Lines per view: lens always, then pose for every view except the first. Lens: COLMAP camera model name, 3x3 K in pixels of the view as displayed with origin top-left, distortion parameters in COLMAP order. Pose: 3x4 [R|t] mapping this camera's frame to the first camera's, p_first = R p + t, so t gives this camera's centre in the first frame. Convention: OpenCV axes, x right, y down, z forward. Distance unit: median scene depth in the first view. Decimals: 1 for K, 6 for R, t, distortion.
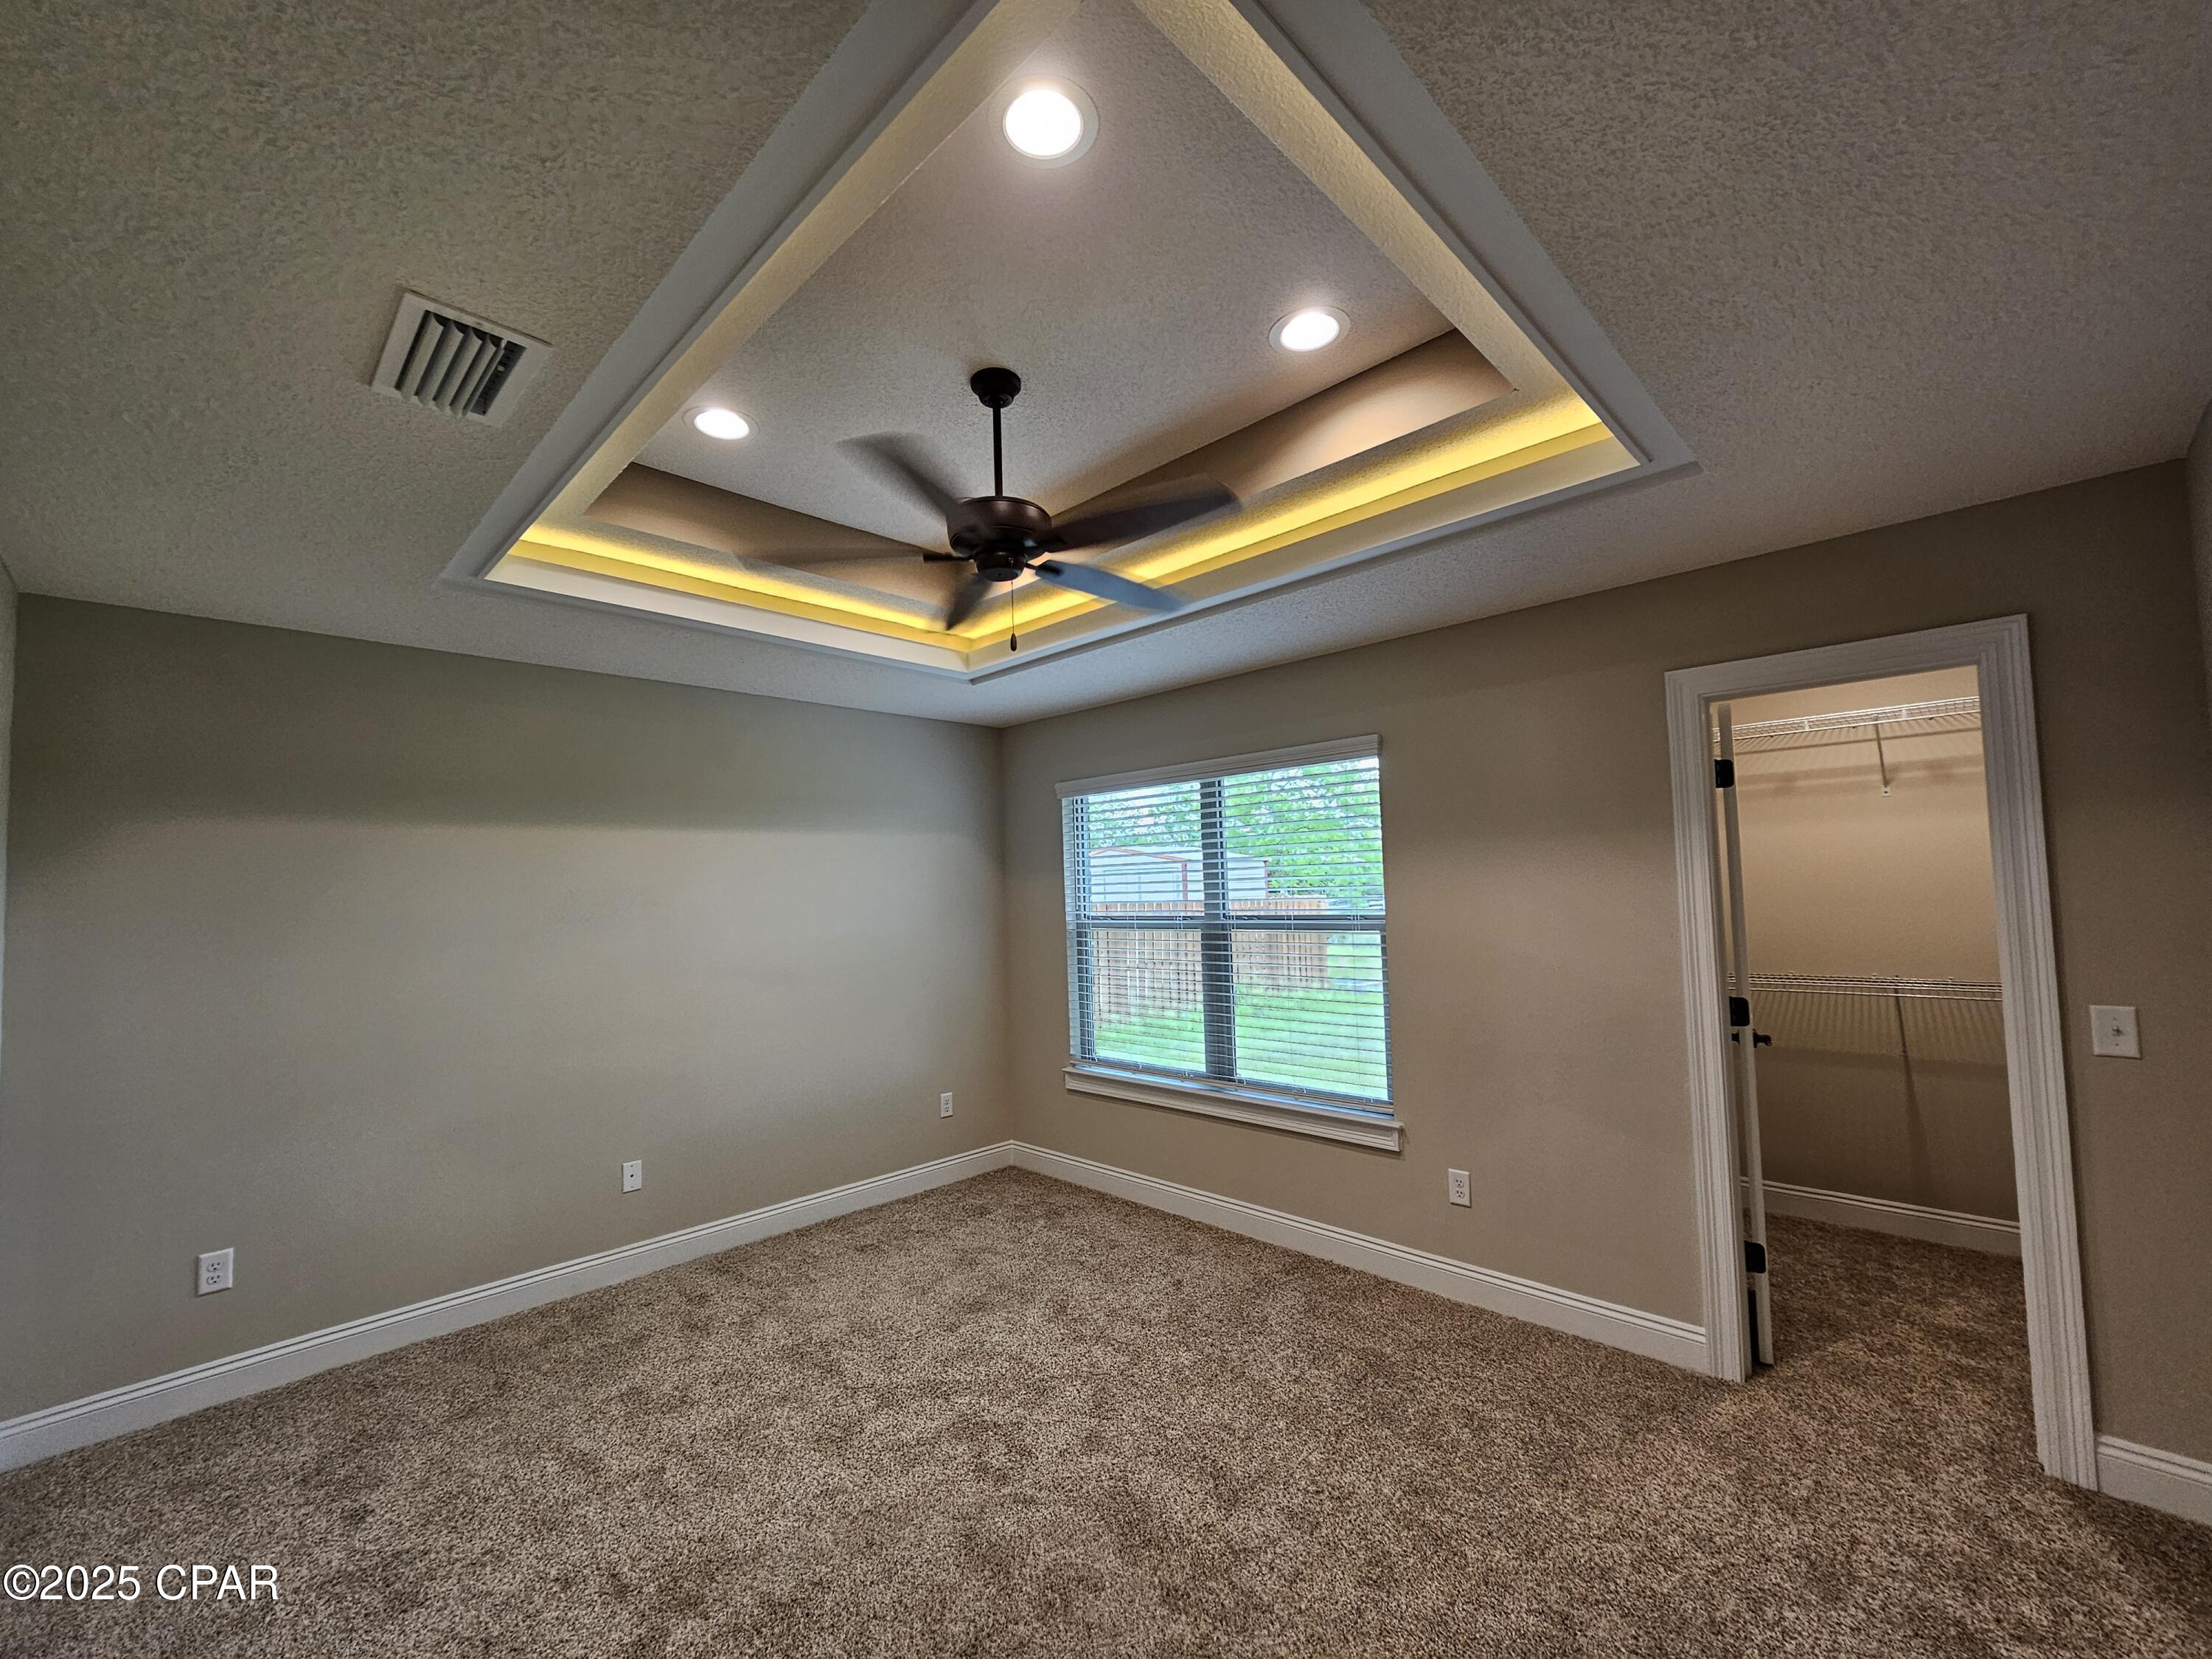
lens RADIAL K [[906.3, 0, 1096.4], [0, 906.3, 840.7], [0, 0, 1]] dist [-0.004432, -0.000065]
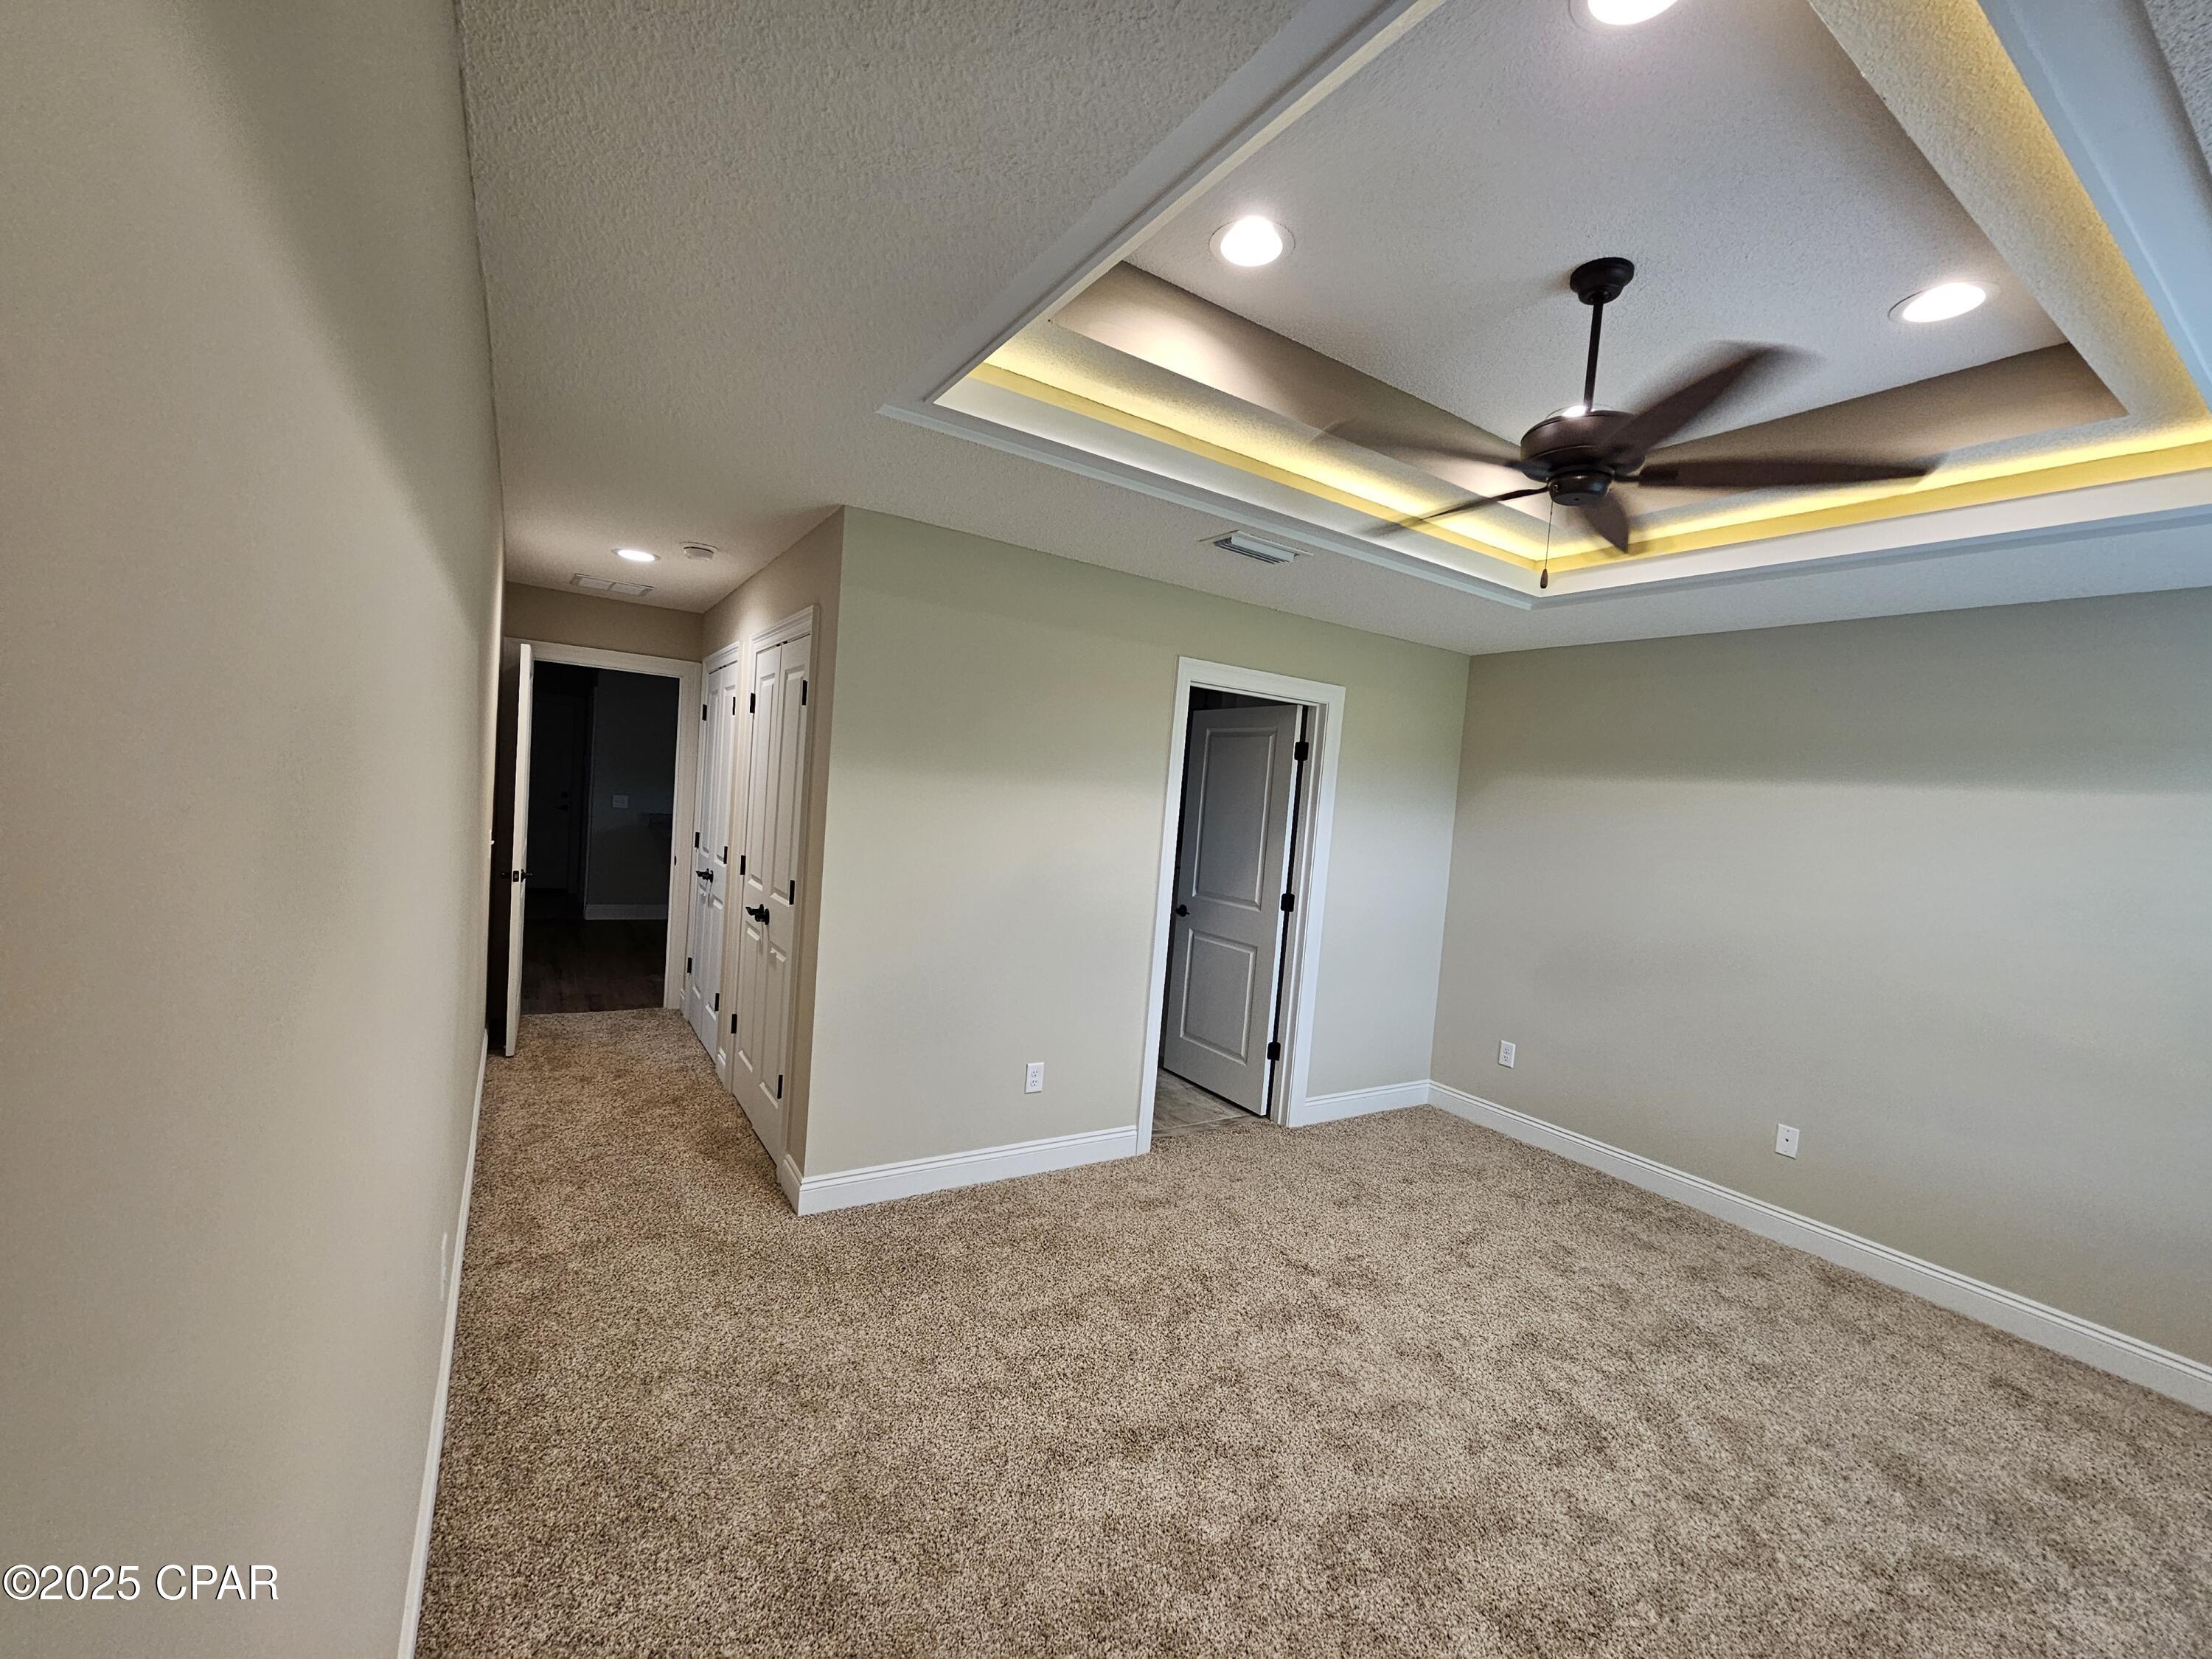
lens RADIAL K [[906.3, 0, 1096.4], [0, 906.3, 840.7], [0, 0, 1]] dist [-0.004432, -0.000065]
pose [[-0.224406, 0.065559, -0.972288, 0.656118], [-0.021583, 0.997155, 0.072217, -0.006585], [0.974257, 0.037191, -0.222352, 0.541995]]
